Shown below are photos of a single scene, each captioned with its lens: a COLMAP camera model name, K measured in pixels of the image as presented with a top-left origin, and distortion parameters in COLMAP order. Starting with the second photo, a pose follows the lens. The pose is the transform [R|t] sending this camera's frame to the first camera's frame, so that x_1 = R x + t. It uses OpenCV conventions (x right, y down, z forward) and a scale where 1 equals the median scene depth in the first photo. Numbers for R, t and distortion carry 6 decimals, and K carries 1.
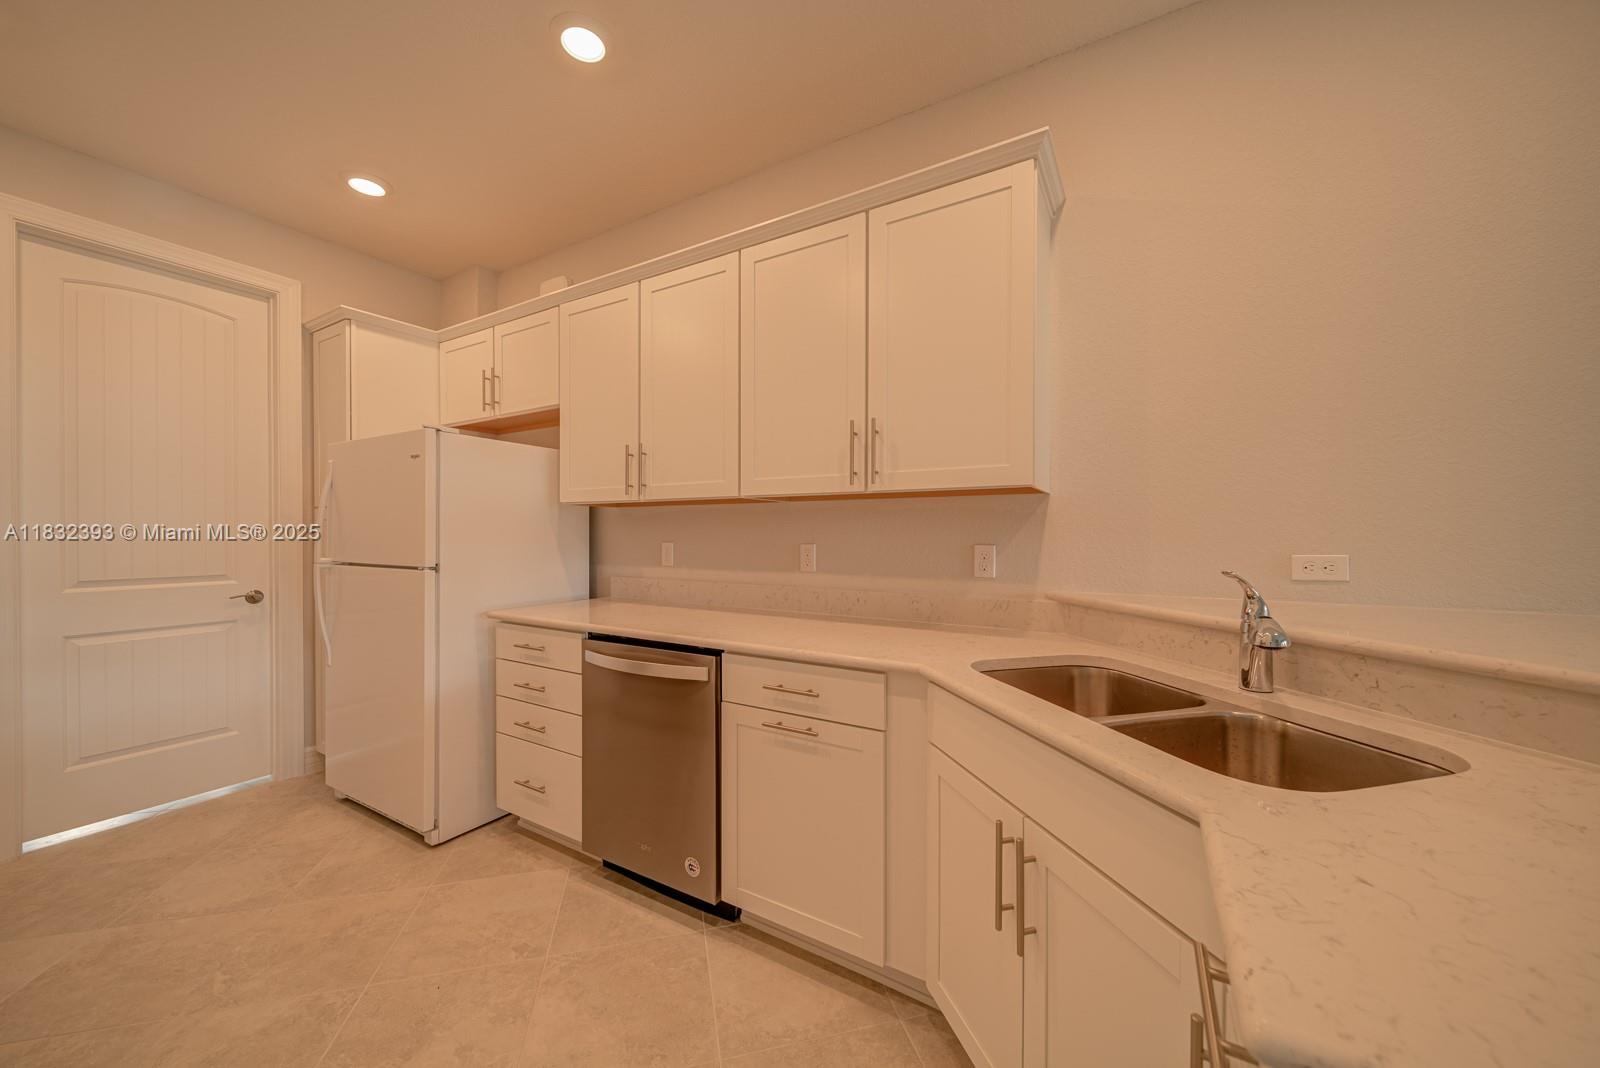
lens RADIAL K [[579.2, 0, 805.3], [0, 579.2, 532.7], [0, 0, 1]] dist [-0.000544, -0.000339]
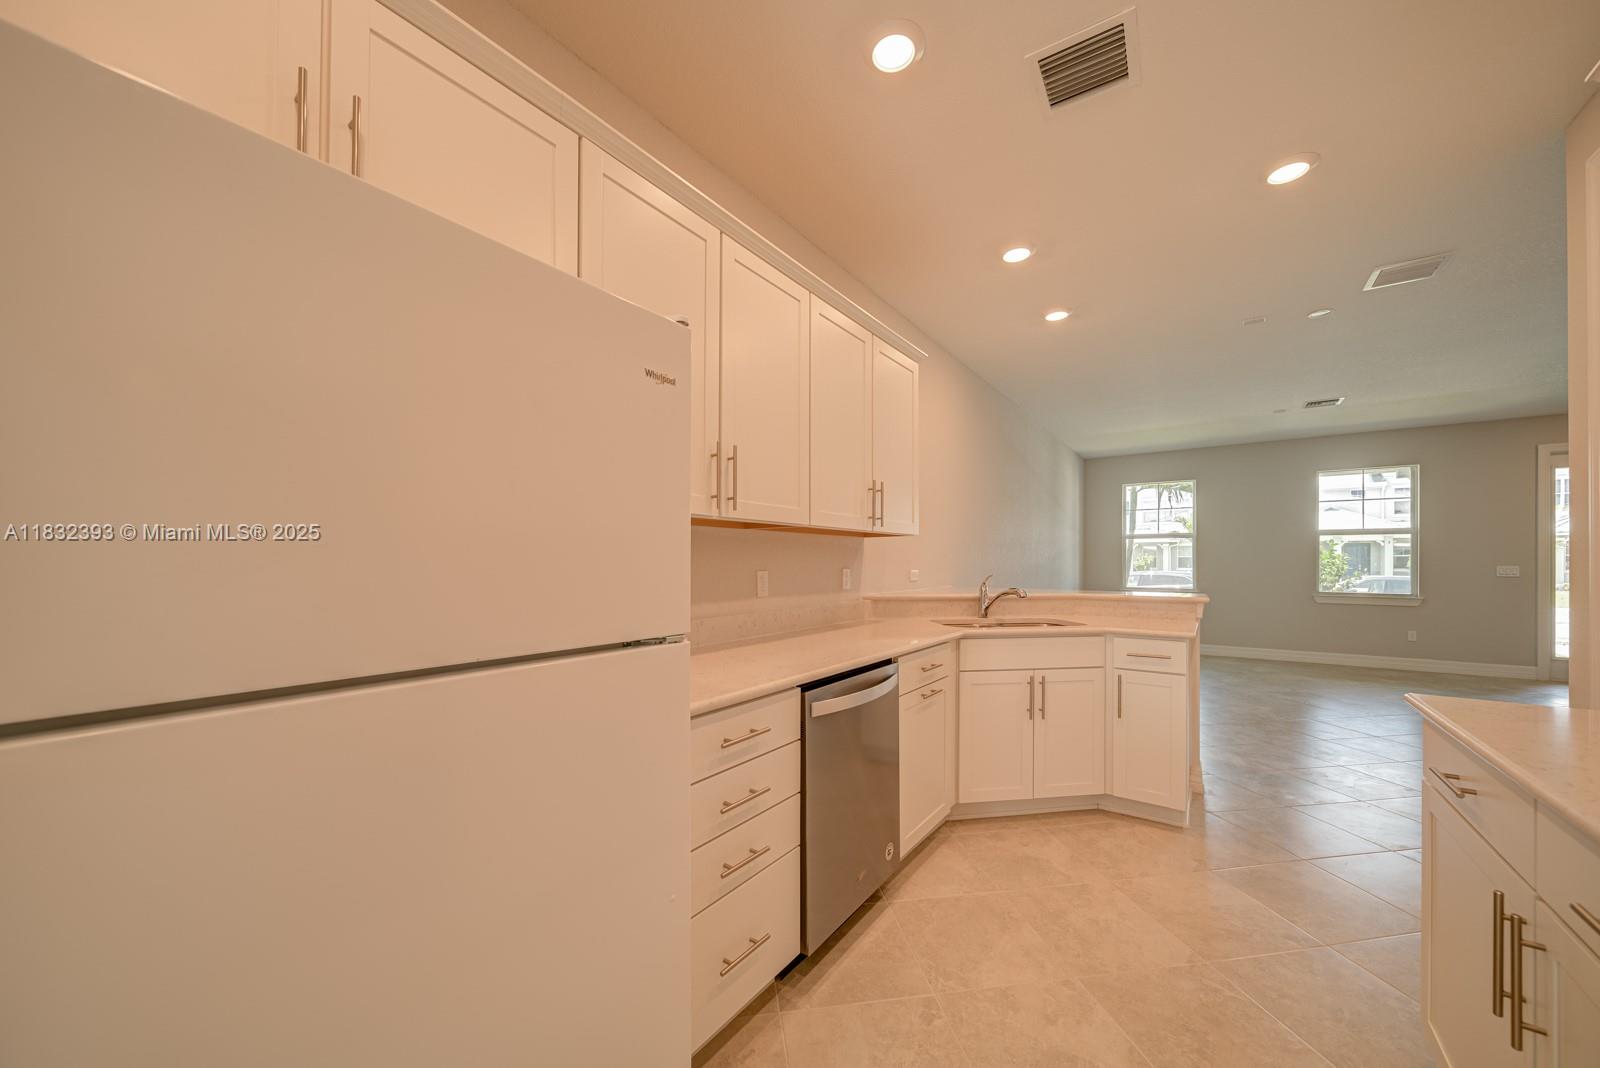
lens RADIAL K [[579.2, 0, 821.1], [0, 579.2, 557.8], [0, 0, 1]] dist [-0.000544, -0.000339]
pose [[0.063279, 0.007321, 0.997969, -1.122699], [-0.001905, 0.999972, -0.007215, 0.003609], [-0.997994, -0.001445, 0.063291, 0.882719]]
